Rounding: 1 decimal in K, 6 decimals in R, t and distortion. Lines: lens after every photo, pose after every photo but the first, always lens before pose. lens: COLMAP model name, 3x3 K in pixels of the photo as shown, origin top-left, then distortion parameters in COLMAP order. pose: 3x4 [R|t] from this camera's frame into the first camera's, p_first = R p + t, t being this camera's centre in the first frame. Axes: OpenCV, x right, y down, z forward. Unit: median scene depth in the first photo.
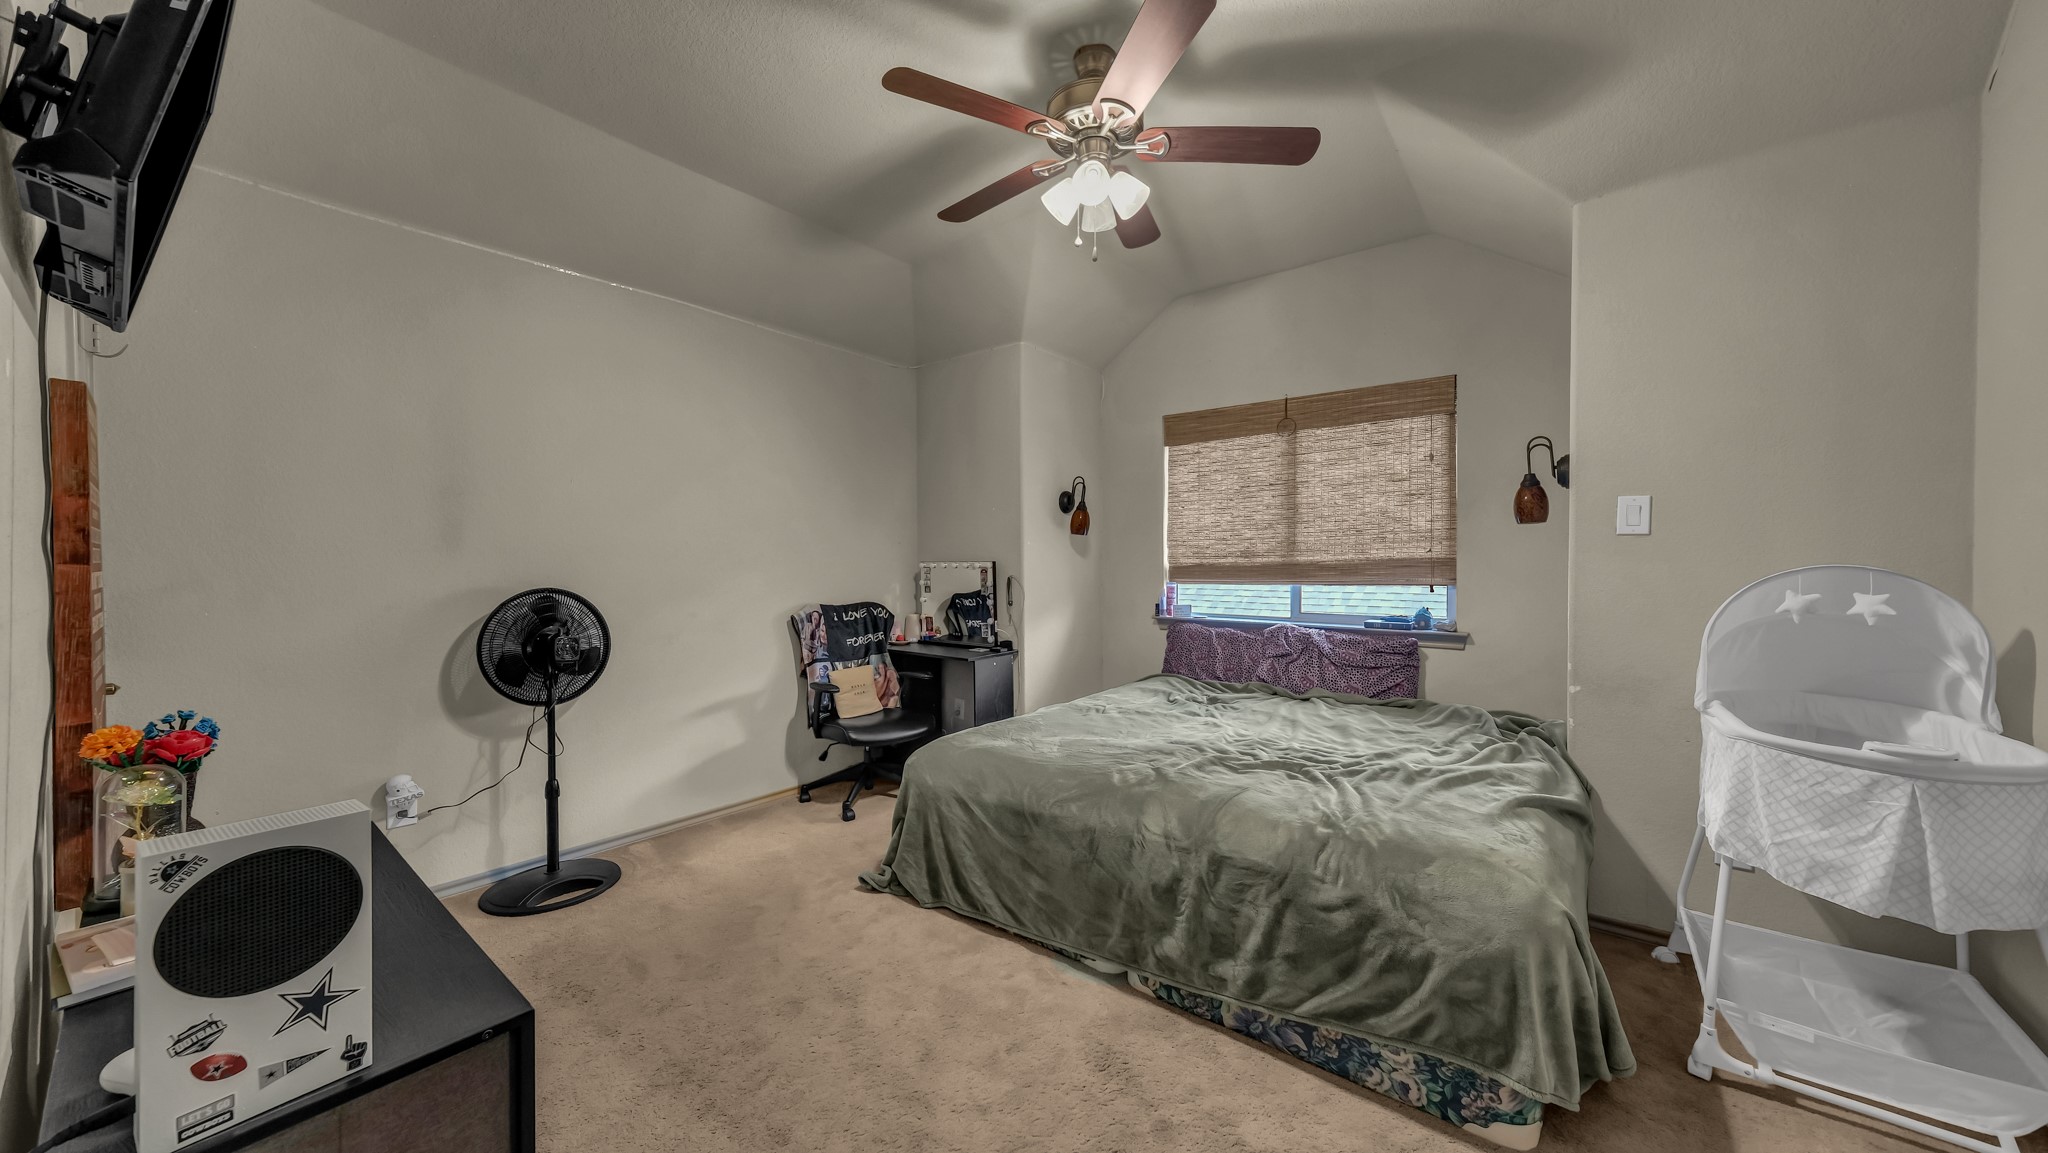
lens RADIAL K [[702.1, 0, 1046.6], [0, 702.1, 574.7], [0, 0, 1]] dist [-0.000993, 0.000063]
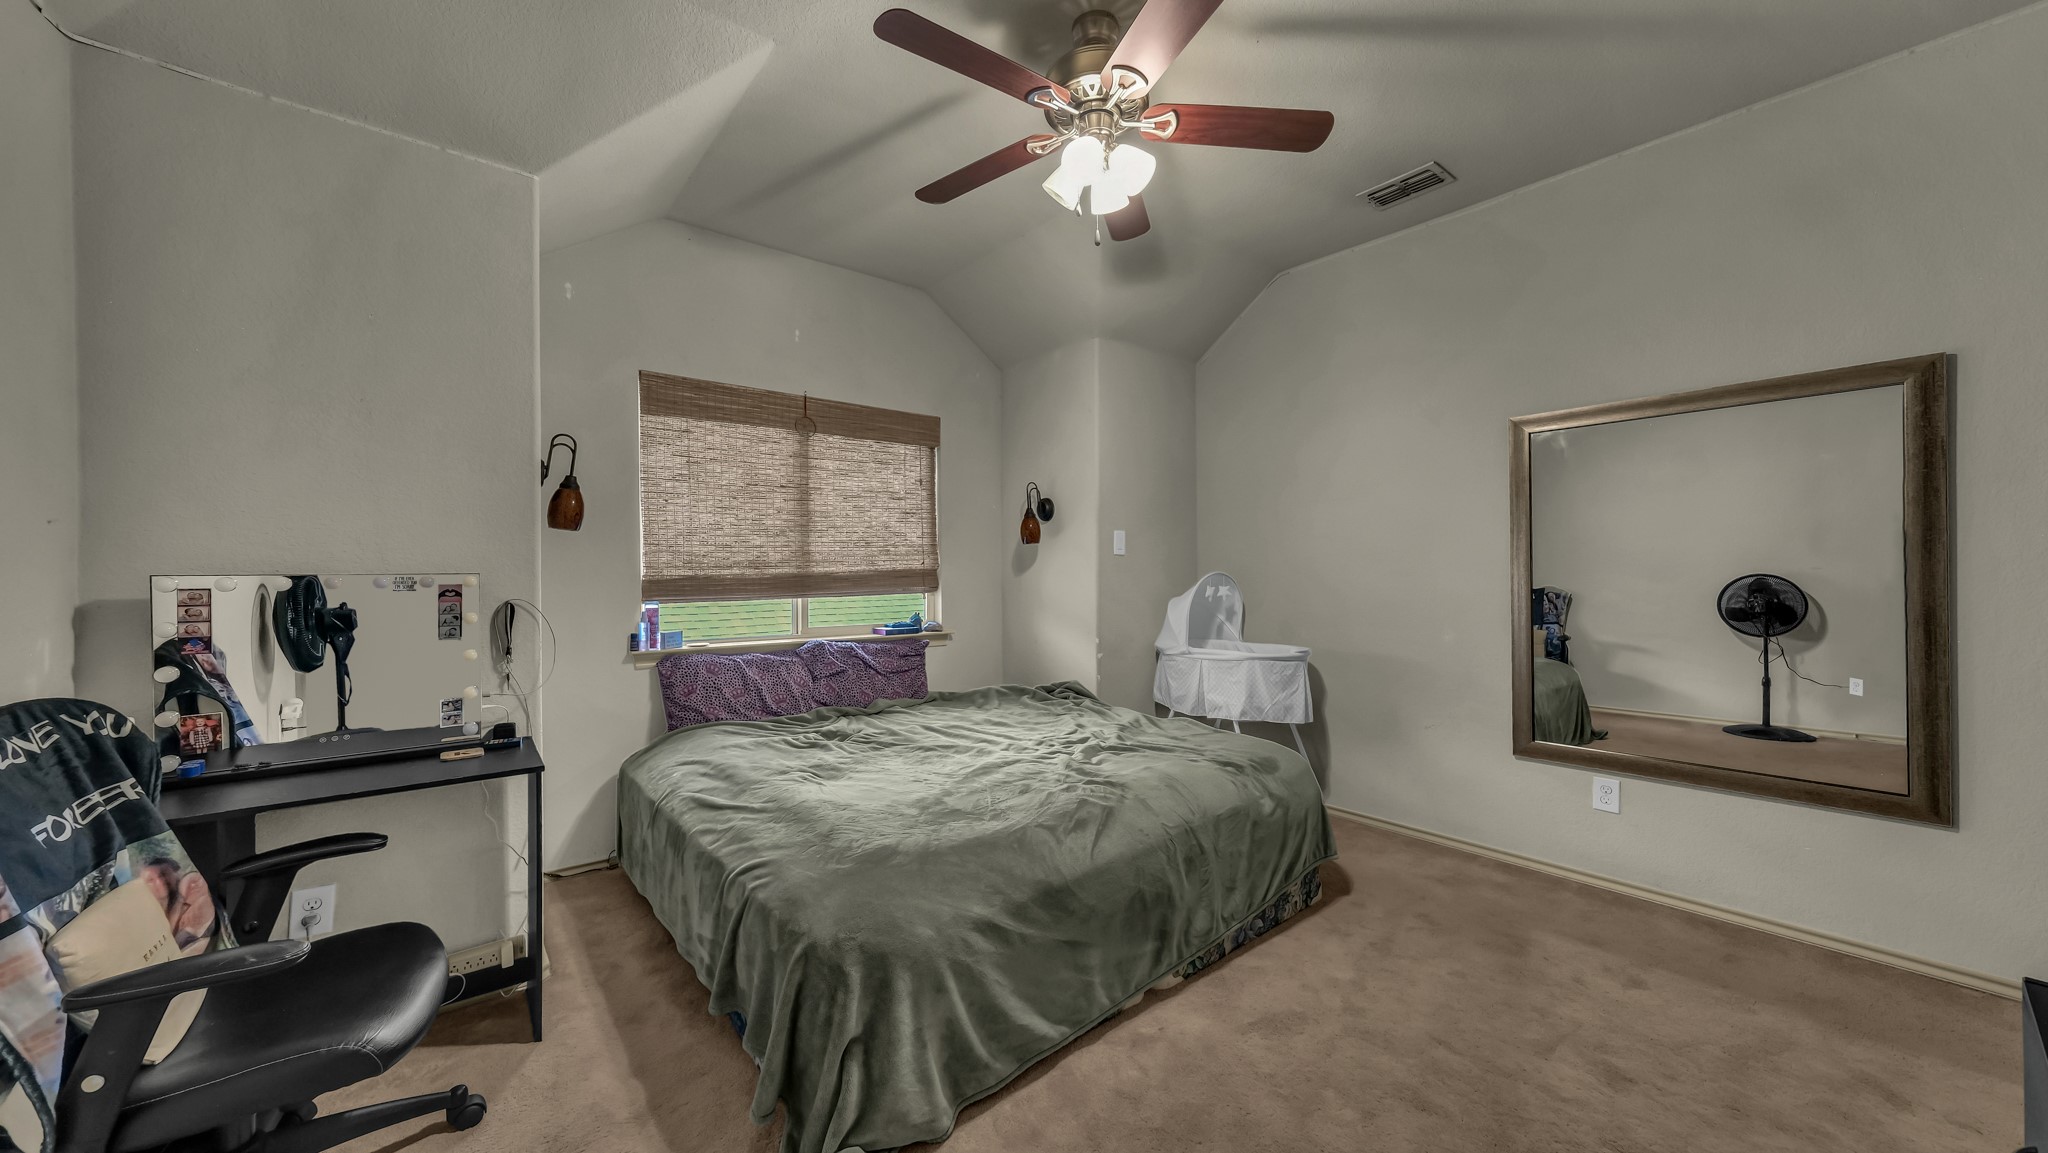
lens RADIAL K [[702.1, 0, 1042.4], [0, 702.1, 567.6], [0, 0, 1]] dist [-0.000993, 0.000063]
pose [[0.225651, 0.006021, 0.974190, -0.488694], [0.025786, 0.999594, -0.012151, -0.006754], [-0.973867, 0.027862, 0.225404, 0.501126]]
